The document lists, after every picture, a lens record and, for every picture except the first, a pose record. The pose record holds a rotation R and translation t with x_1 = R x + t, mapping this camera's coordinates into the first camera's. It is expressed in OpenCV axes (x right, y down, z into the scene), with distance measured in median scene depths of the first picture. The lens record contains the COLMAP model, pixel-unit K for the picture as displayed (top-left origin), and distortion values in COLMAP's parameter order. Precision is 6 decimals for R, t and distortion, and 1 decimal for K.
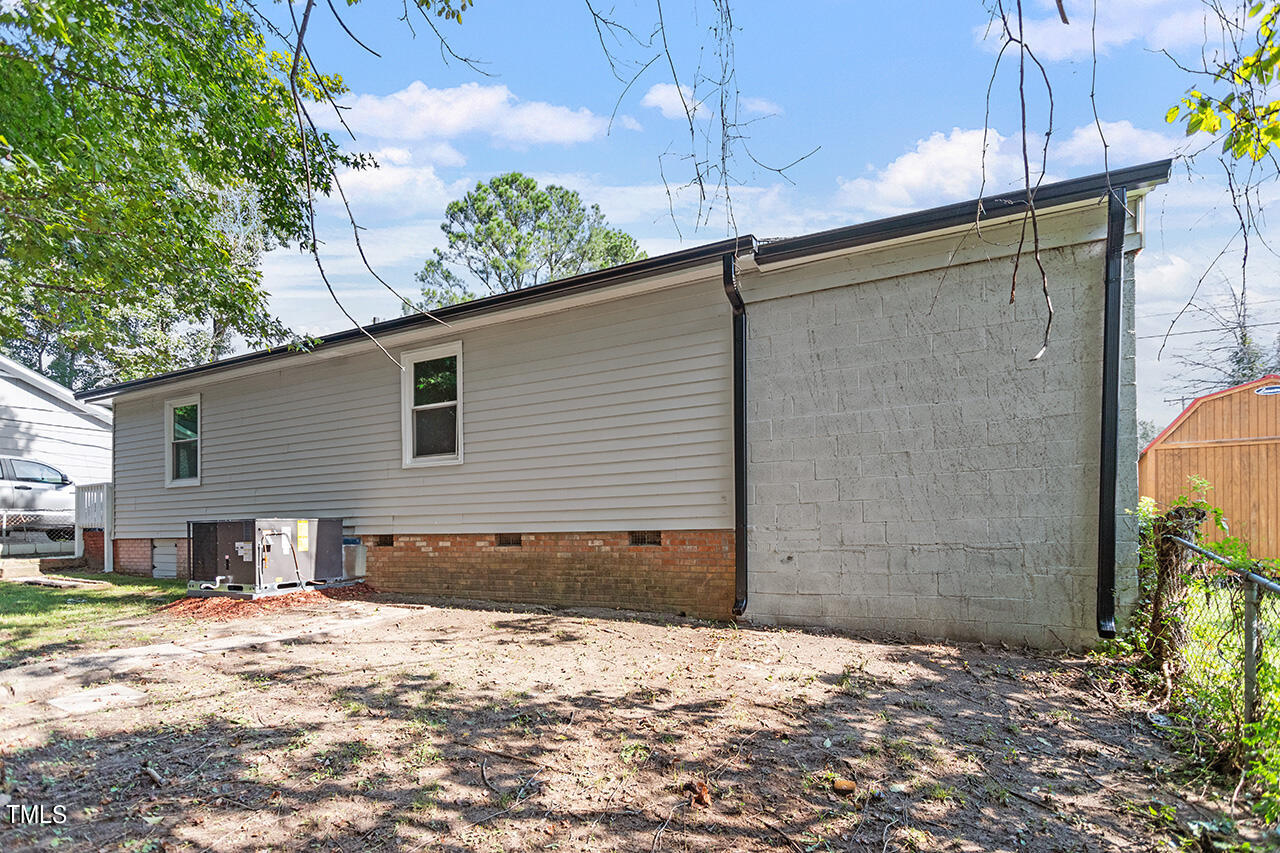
lens RADIAL K [[625.0, 0, 640.1], [0, 625.0, 457.5], [0, 0, 1]] dist [0.000053, 0.000126]
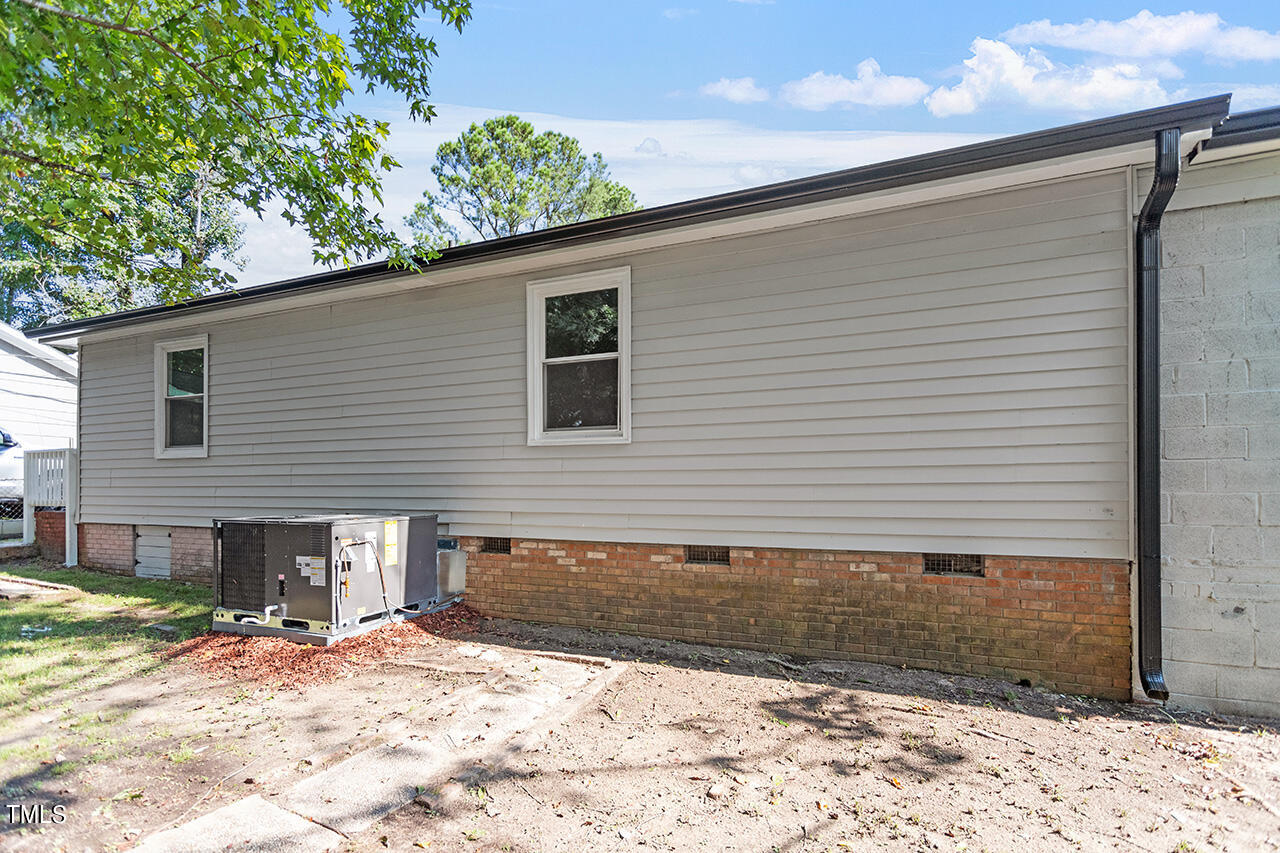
lens RADIAL K [[611.1, 0, 643.5], [0, 611.1, 424.5], [0, 0, 1]] dist [-0.000860, 0.001002]
pose [[0.997344, 0.019626, 0.070143, -0.309340], [-0.020542, 0.999713, 0.012356, -0.018450], [-0.069880, -0.013764, 0.997460, 0.309809]]
